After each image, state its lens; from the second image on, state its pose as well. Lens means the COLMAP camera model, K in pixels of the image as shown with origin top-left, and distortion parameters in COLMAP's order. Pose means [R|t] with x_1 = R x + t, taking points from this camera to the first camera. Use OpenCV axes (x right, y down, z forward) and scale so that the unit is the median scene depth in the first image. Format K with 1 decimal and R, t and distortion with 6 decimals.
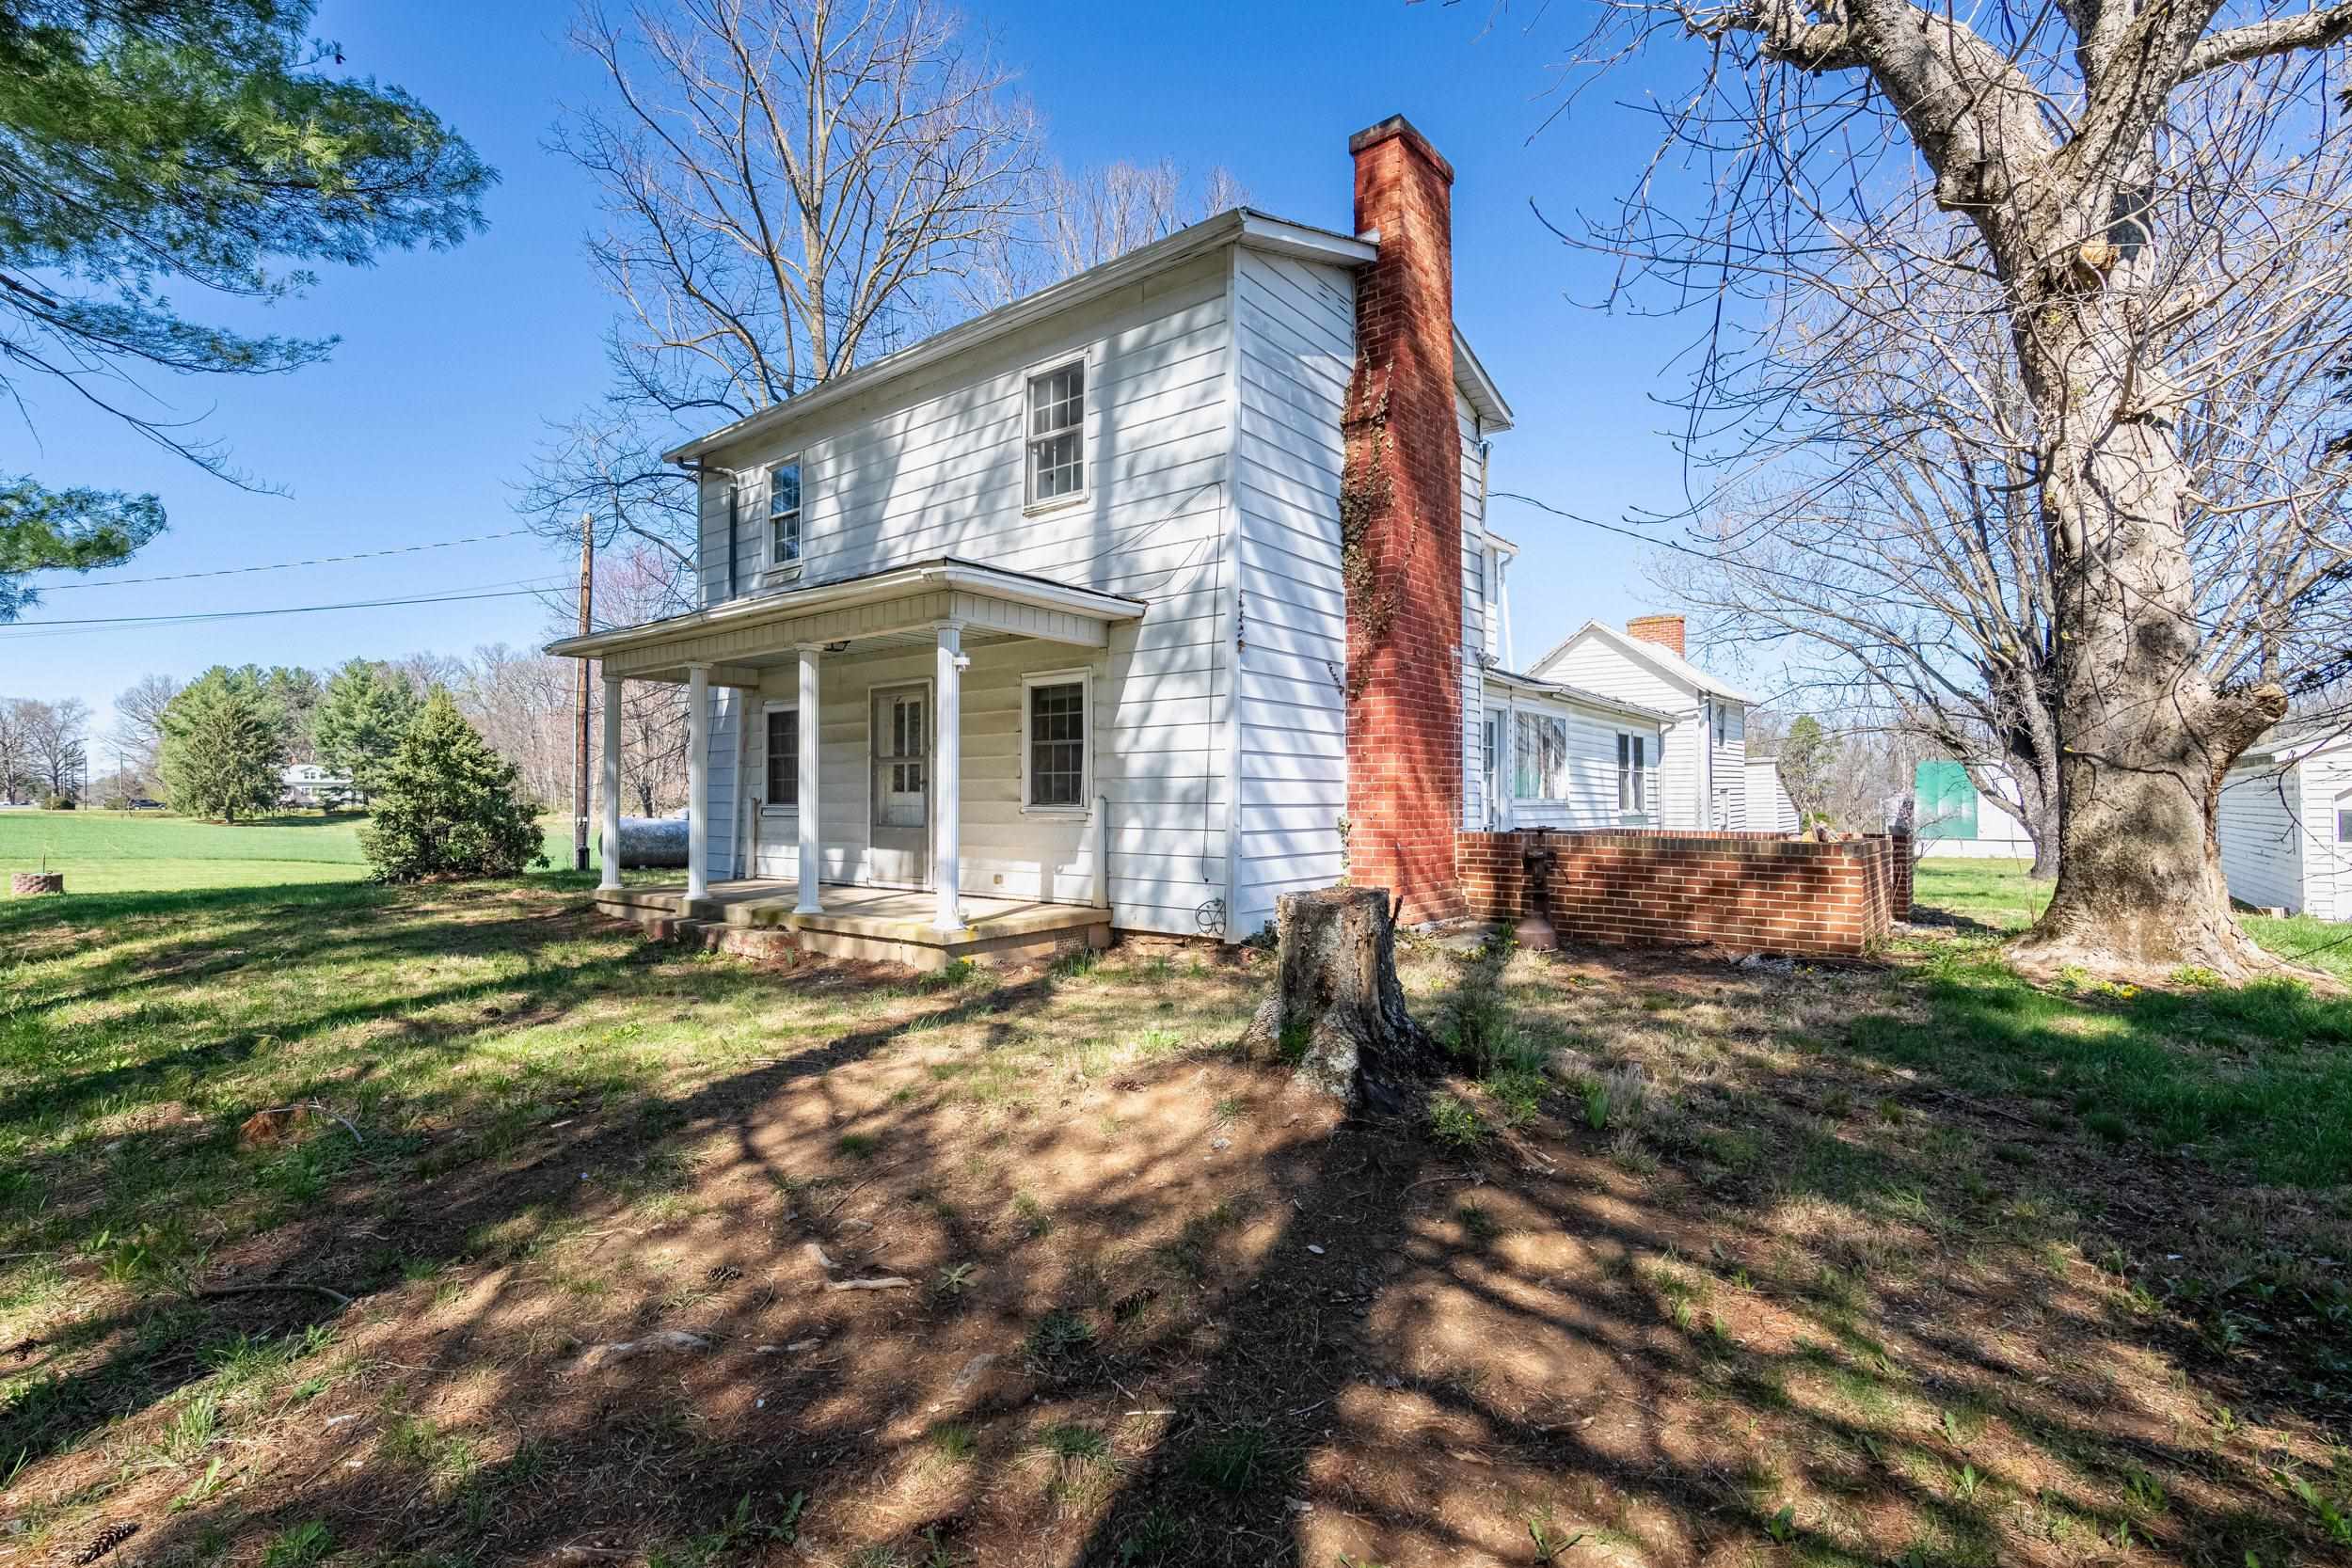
lens RADIAL K [[1041.5, 0, 1177.4], [0, 1041.5, 777.6], [0, 0, 1]] dist [-0.002022, 0.000078]
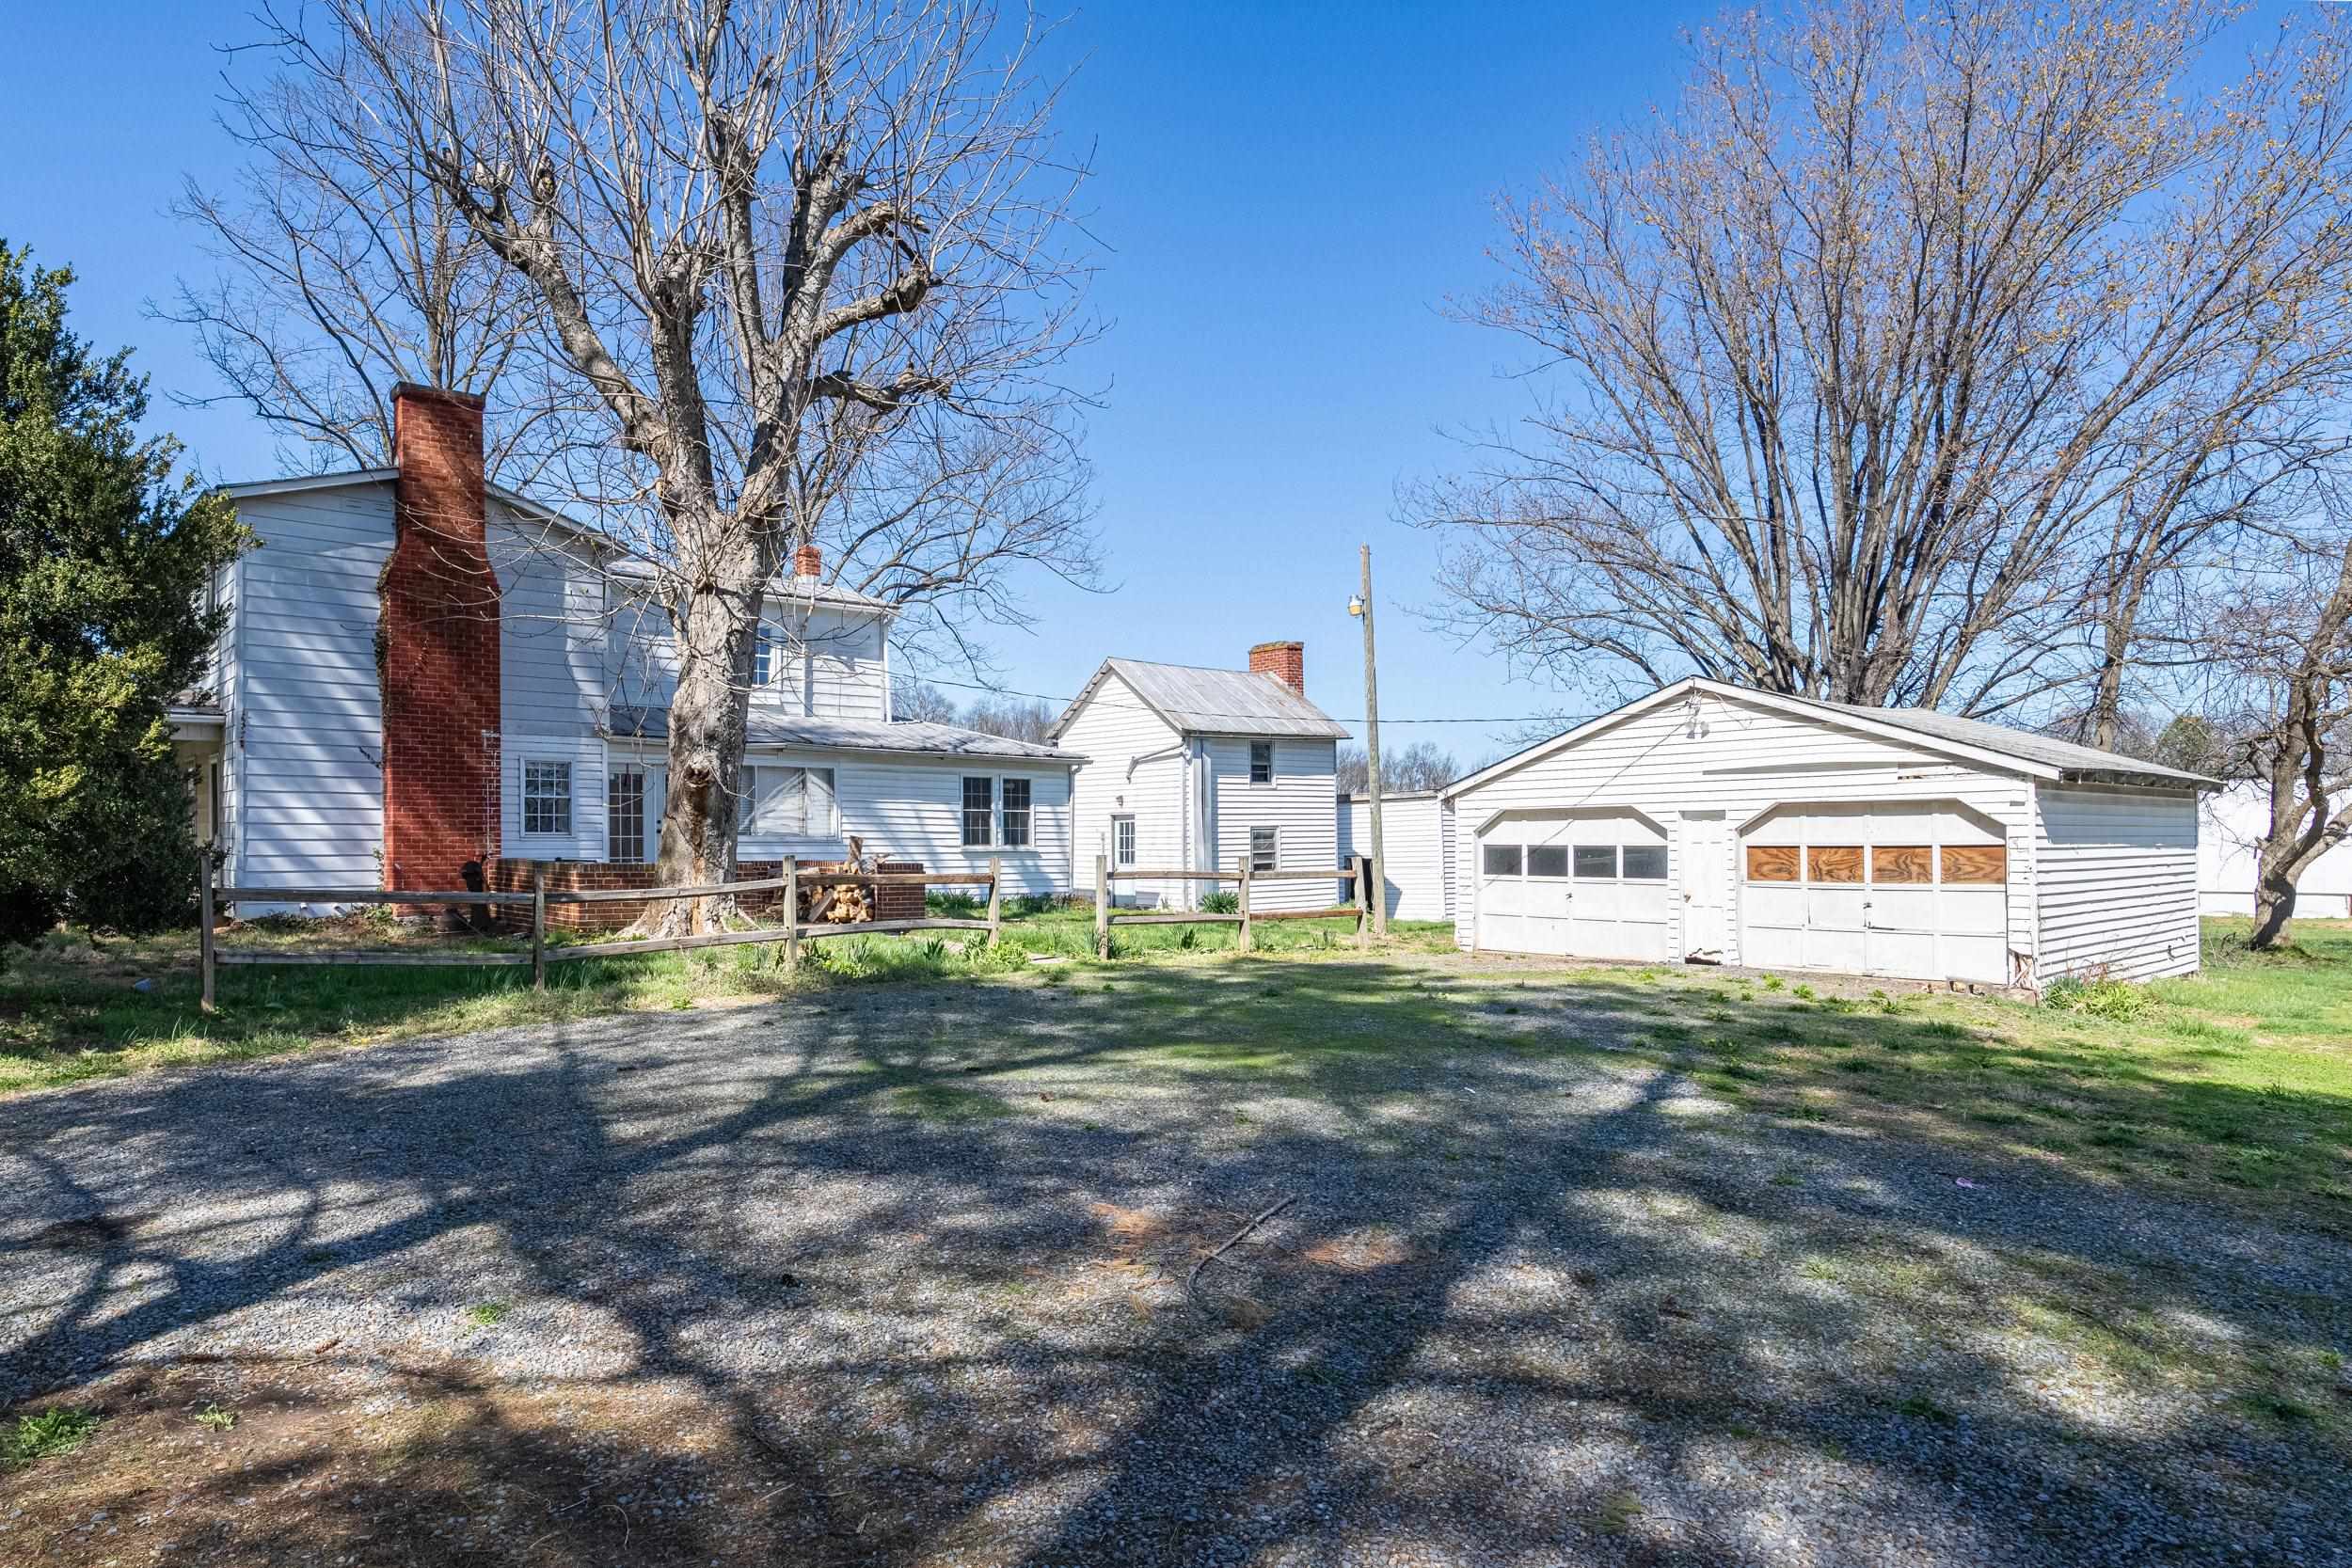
lens RADIAL K [[1343.3, 0, 1094.5], [0, 1343.3, 828.0], [0, 0, 1]] dist [0.001988, 0.000282]
pose [[0.978909, -0.002561, -0.204283, 1.636640], [0.005577, 0.999884, 0.014190, -0.013548], [0.204223, -0.015030, 0.978809, -0.732047]]
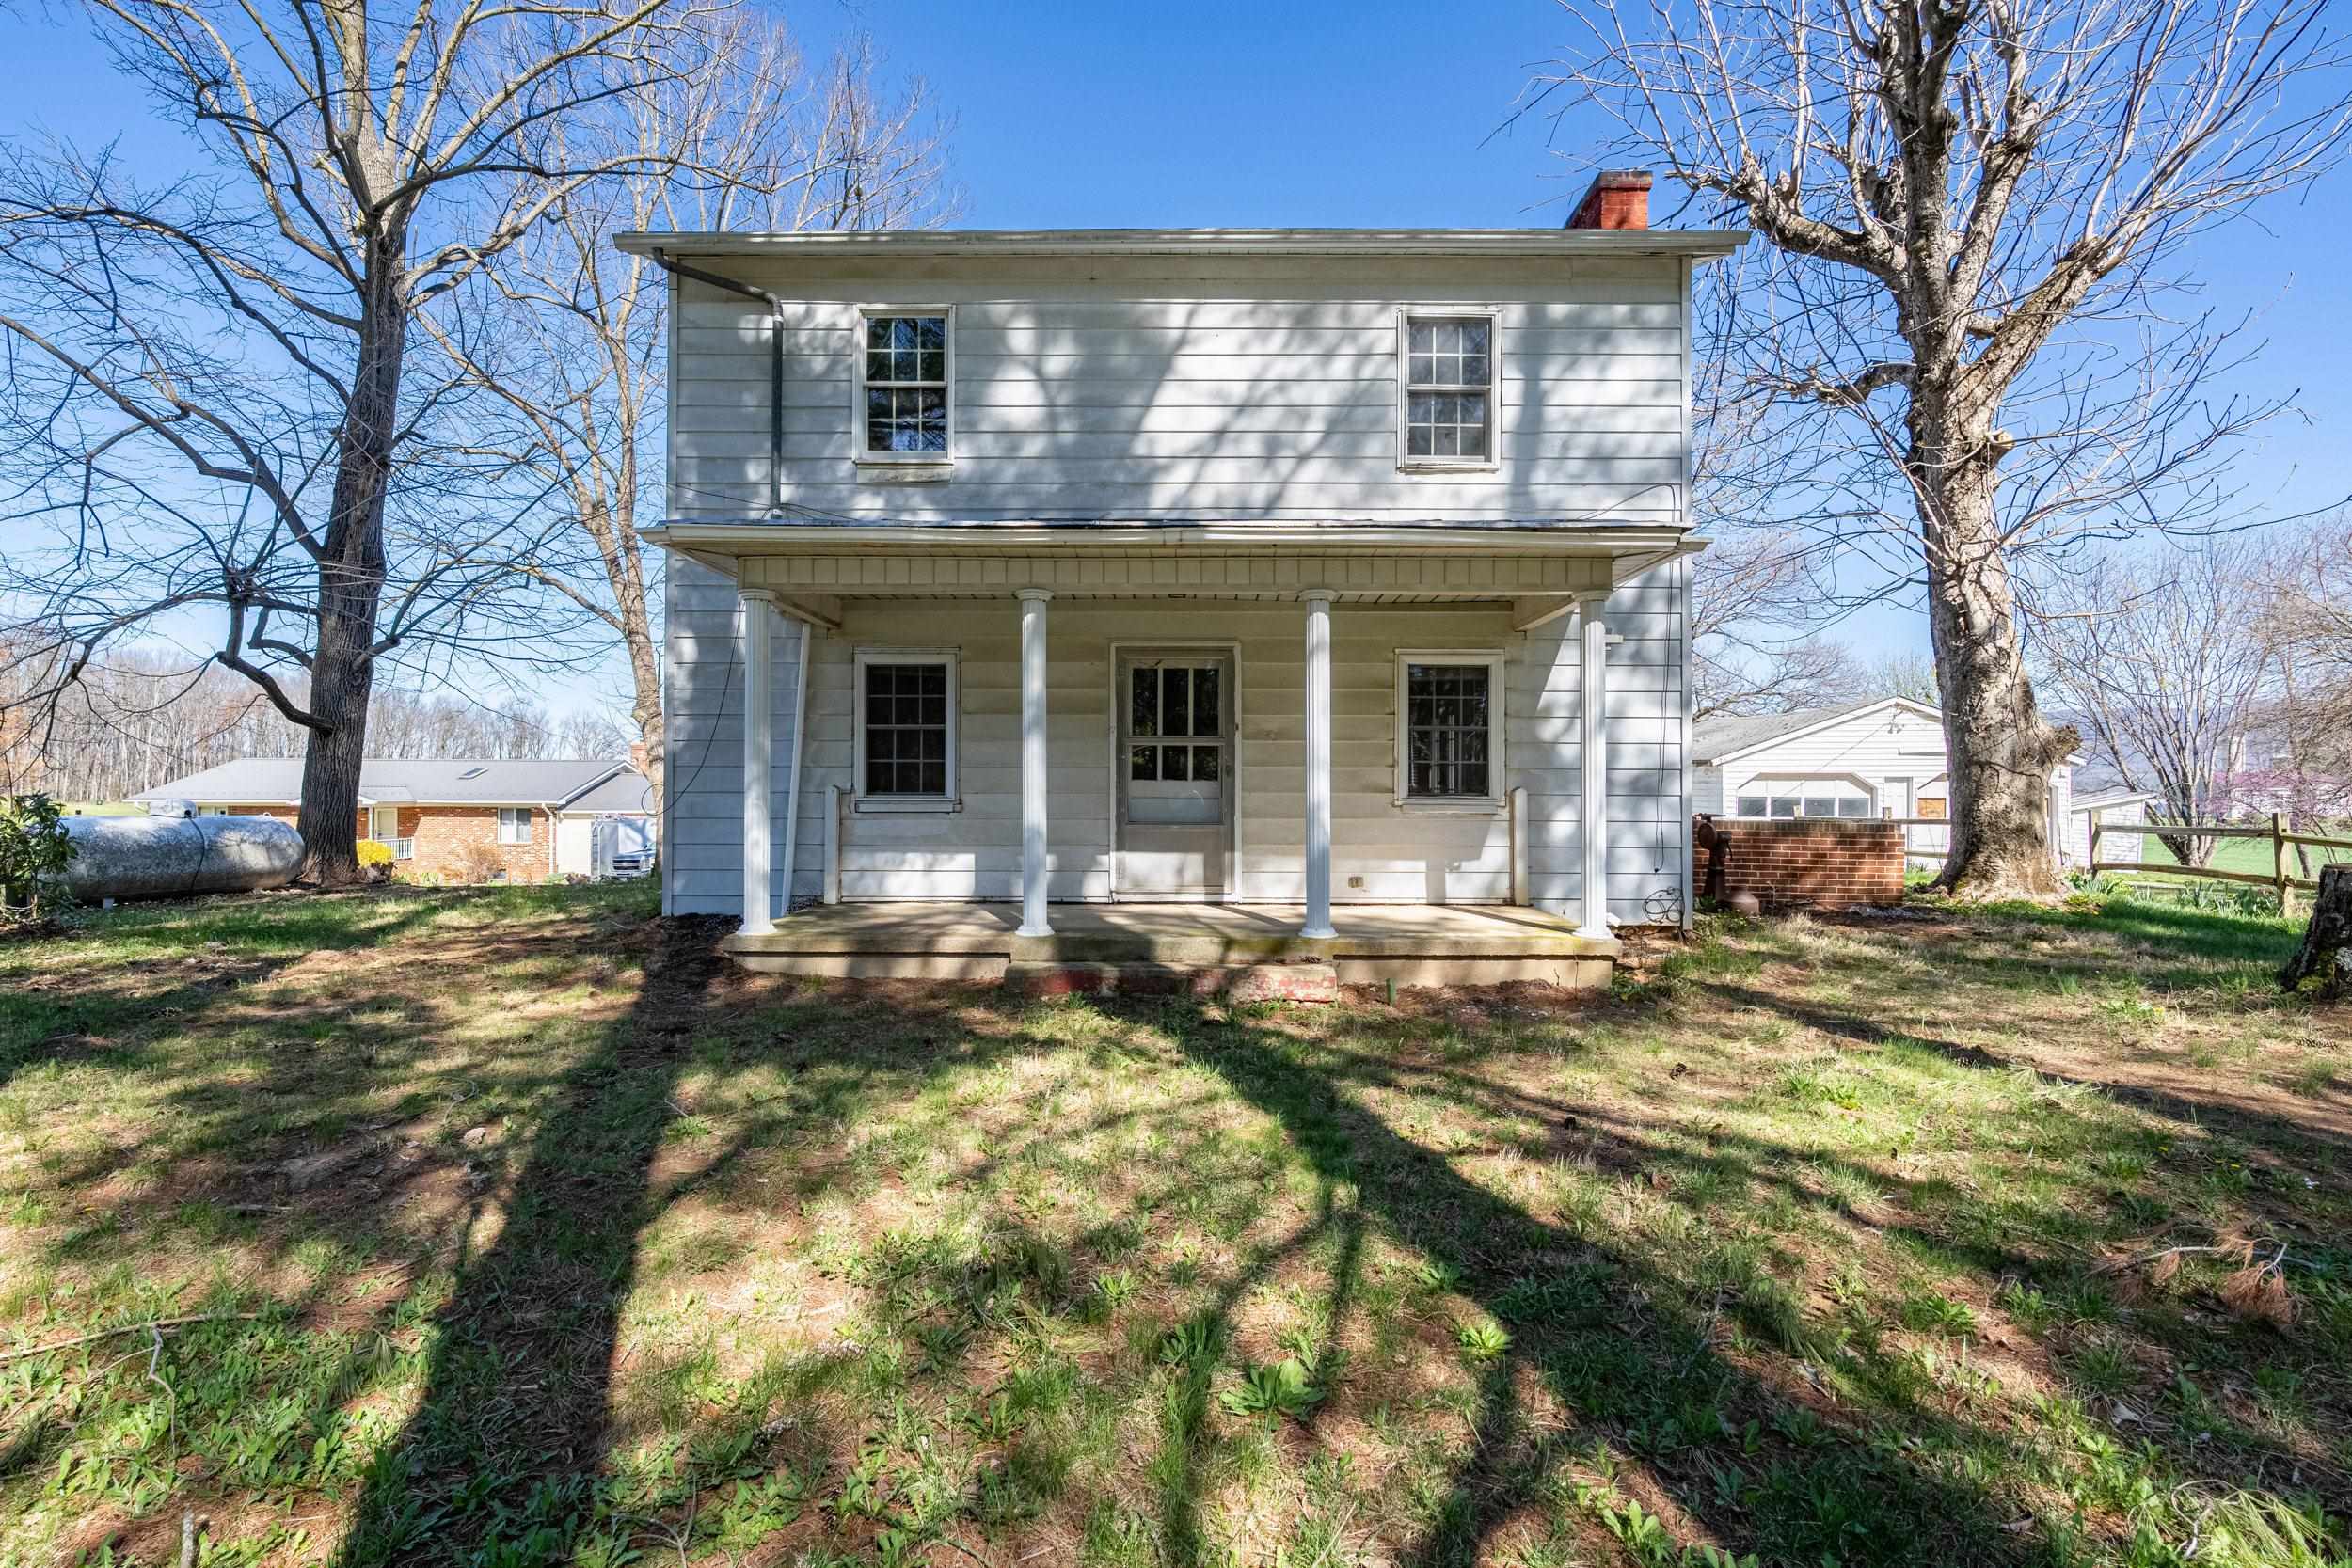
lens RADIAL K [[1041.5, 0, 1178.2], [0, 1041.5, 779.7], [0, 0, 1]] dist [-0.002022, 0.000078]
pose [[0.791732, 0.007907, 0.610818, -0.844057], [-0.016746, 0.999821, 0.008764, 0.007593], [-0.610639, -0.017168, 0.791723, 0.416165]]
